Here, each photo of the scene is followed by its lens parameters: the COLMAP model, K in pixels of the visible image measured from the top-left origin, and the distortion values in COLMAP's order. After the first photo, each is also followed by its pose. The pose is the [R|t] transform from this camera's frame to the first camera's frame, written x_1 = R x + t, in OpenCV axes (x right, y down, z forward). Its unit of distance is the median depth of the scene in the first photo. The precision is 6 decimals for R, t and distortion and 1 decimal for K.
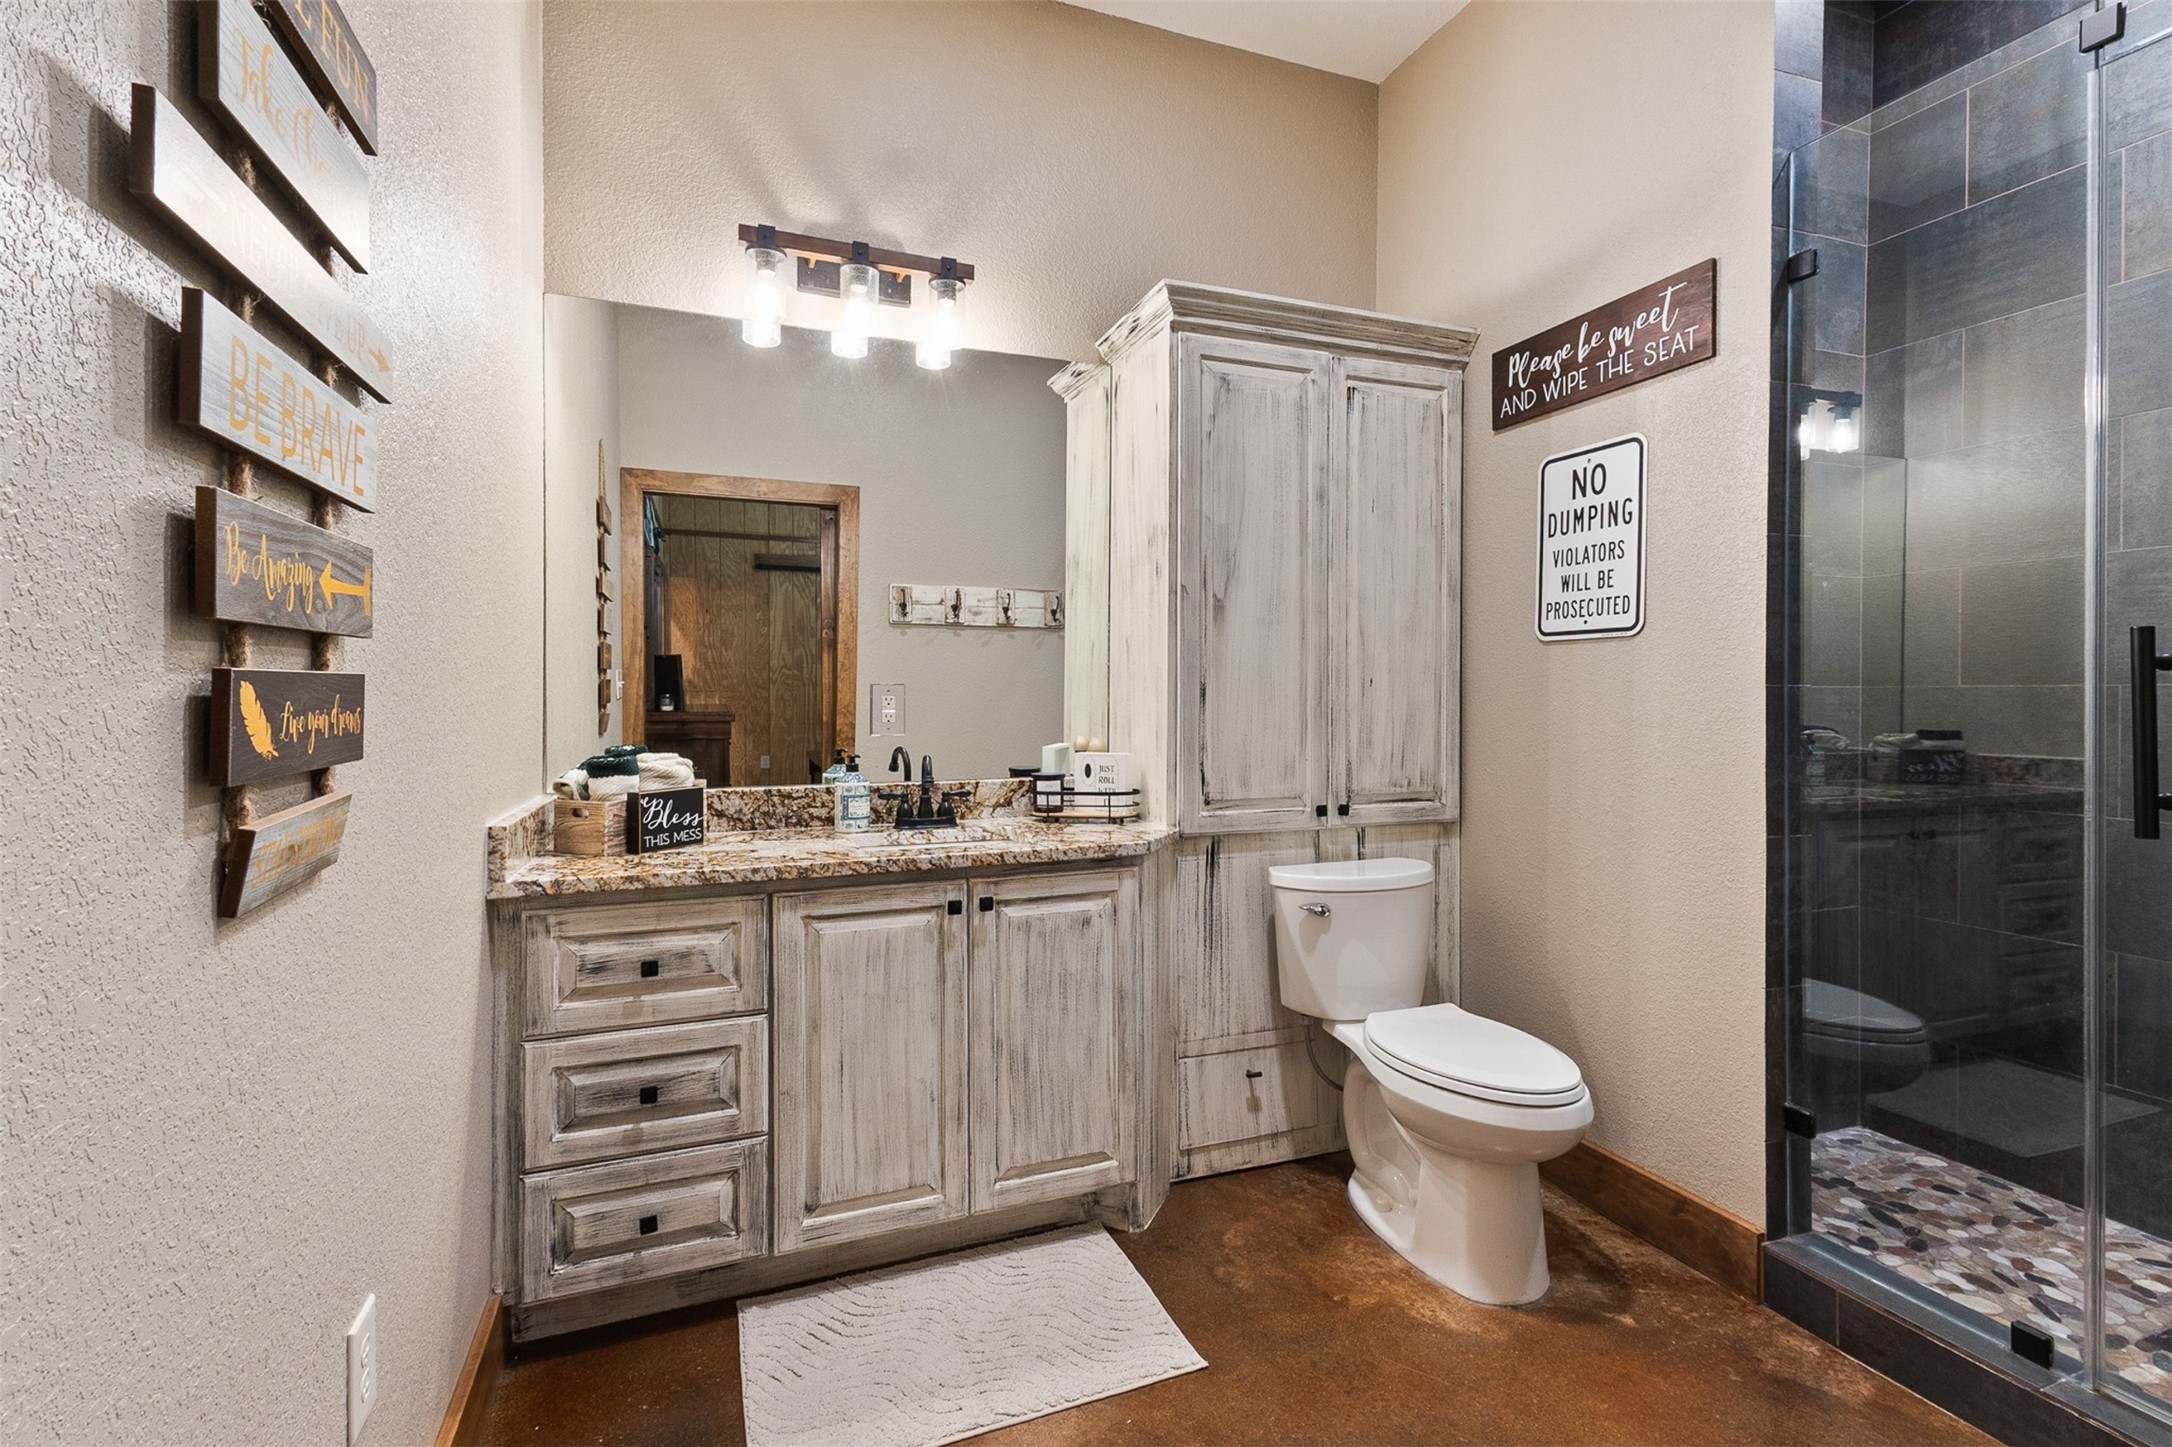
lens RADIAL K [[995.3, 0, 1090.1], [0, 995.3, 708.7], [0, 0, 1]] dist [0.004483, 0.000452]
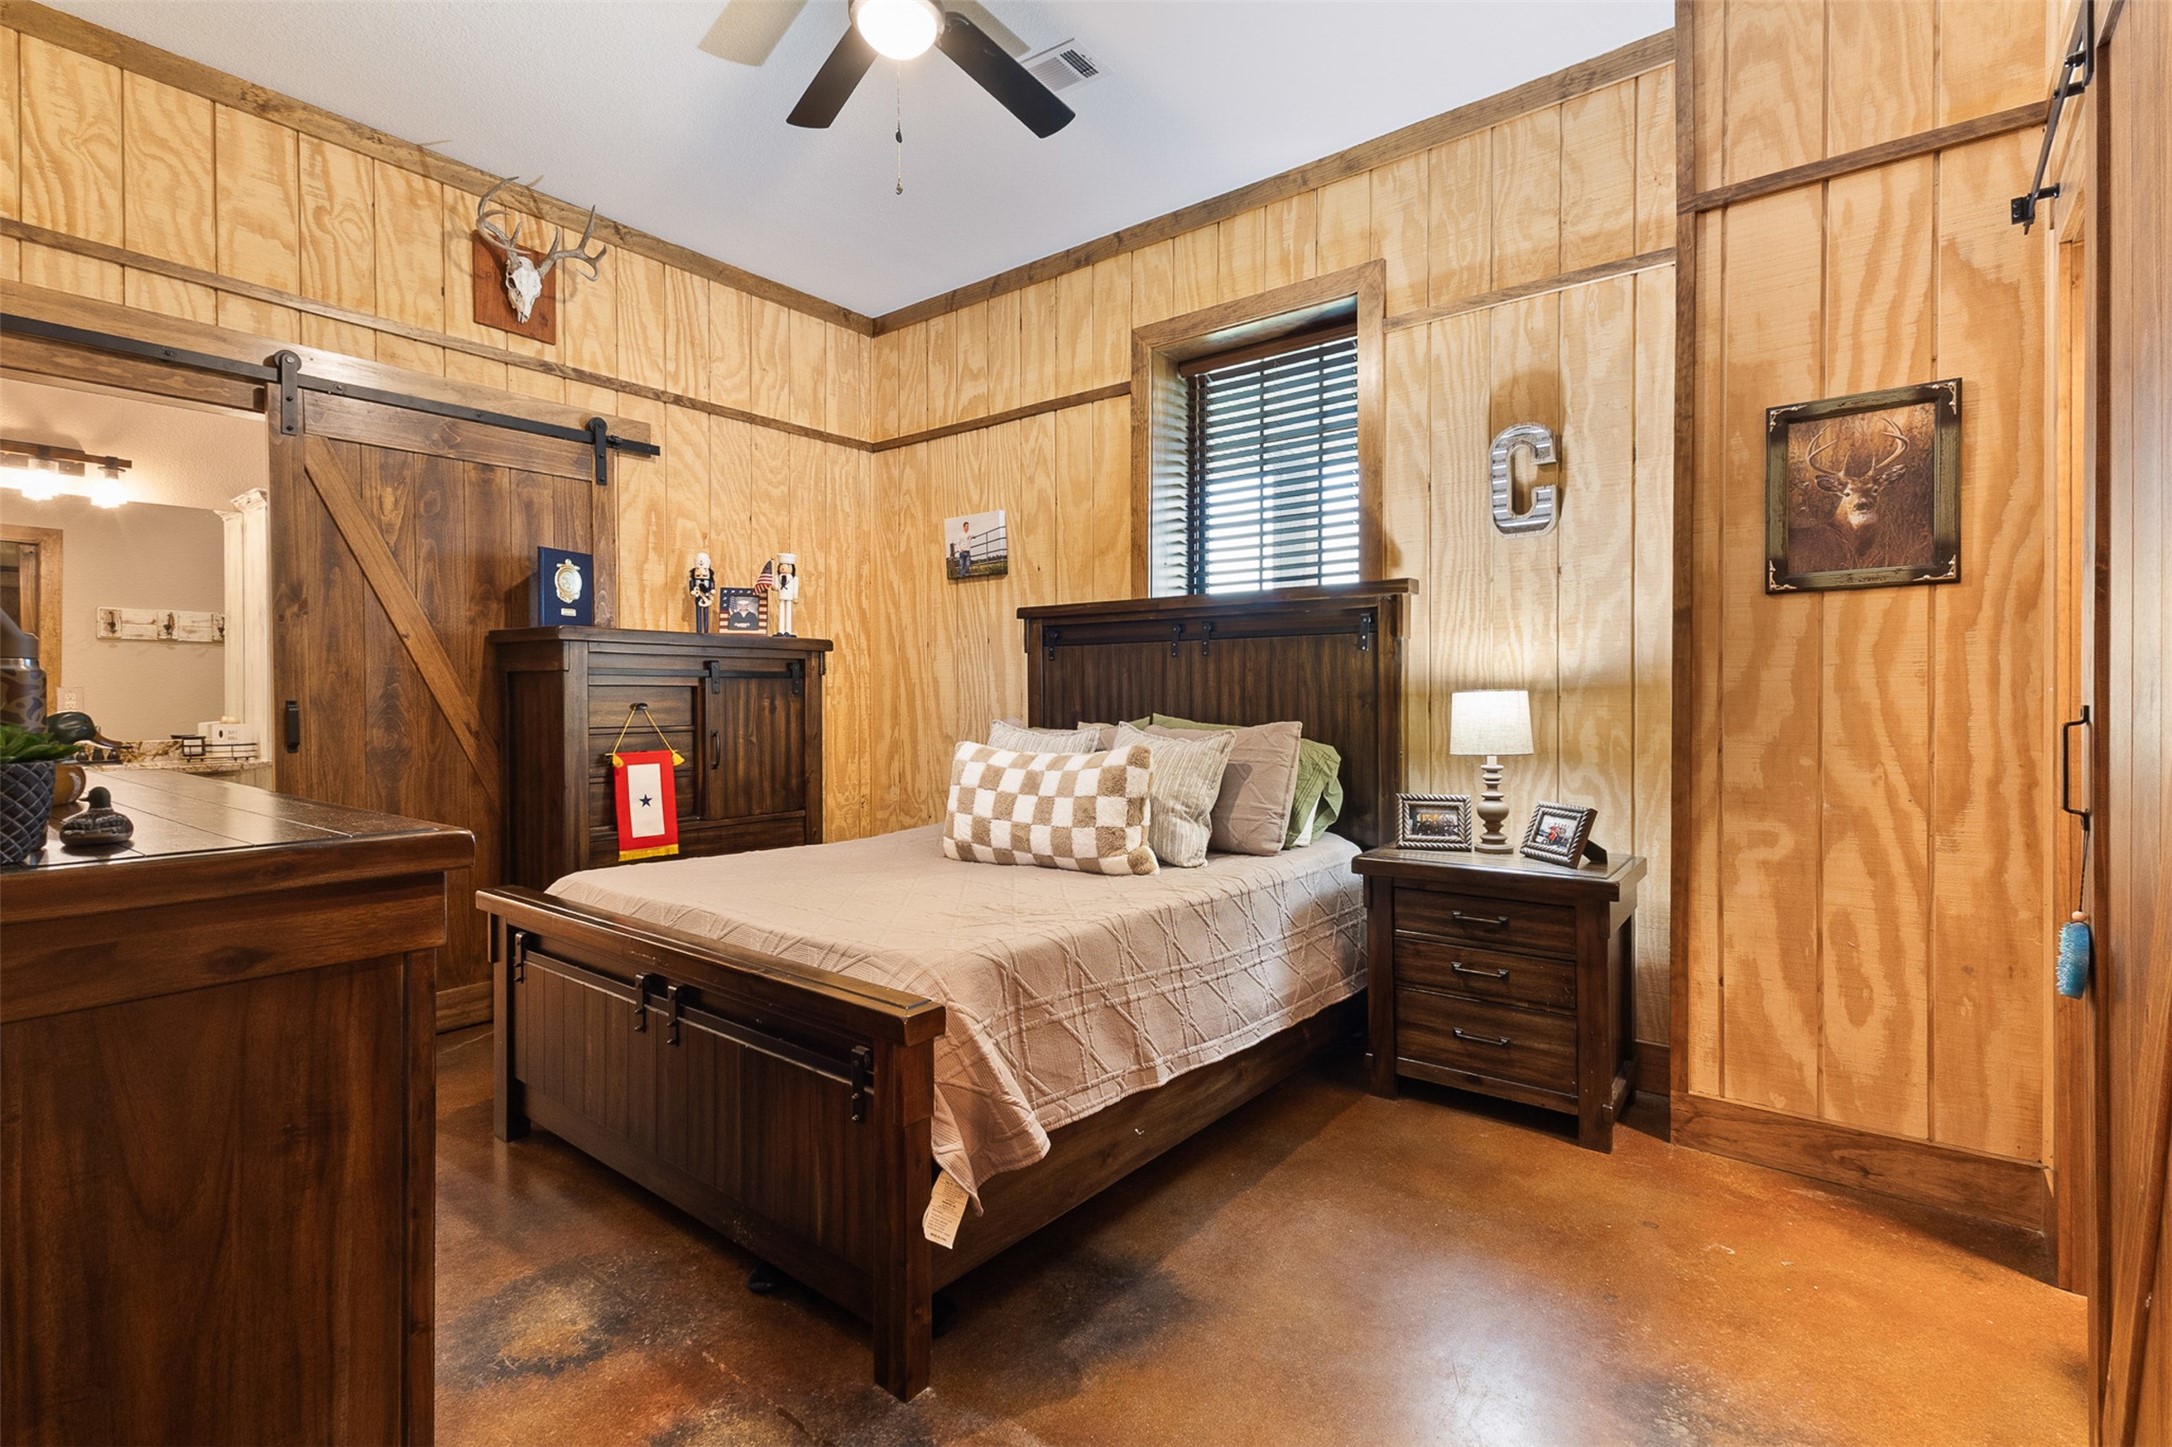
lens RADIAL K [[995.3, 0, 1092.4], [0, 995.3, 720.1], [0, 0, 1]] dist [0.004483, 0.000452]
pose [[0.852636, -0.010868, 0.522393, 0.221224], [0.005771, 0.999919, 0.011383, 0.012759], [-0.522474, -0.006691, 0.852629, -0.783015]]
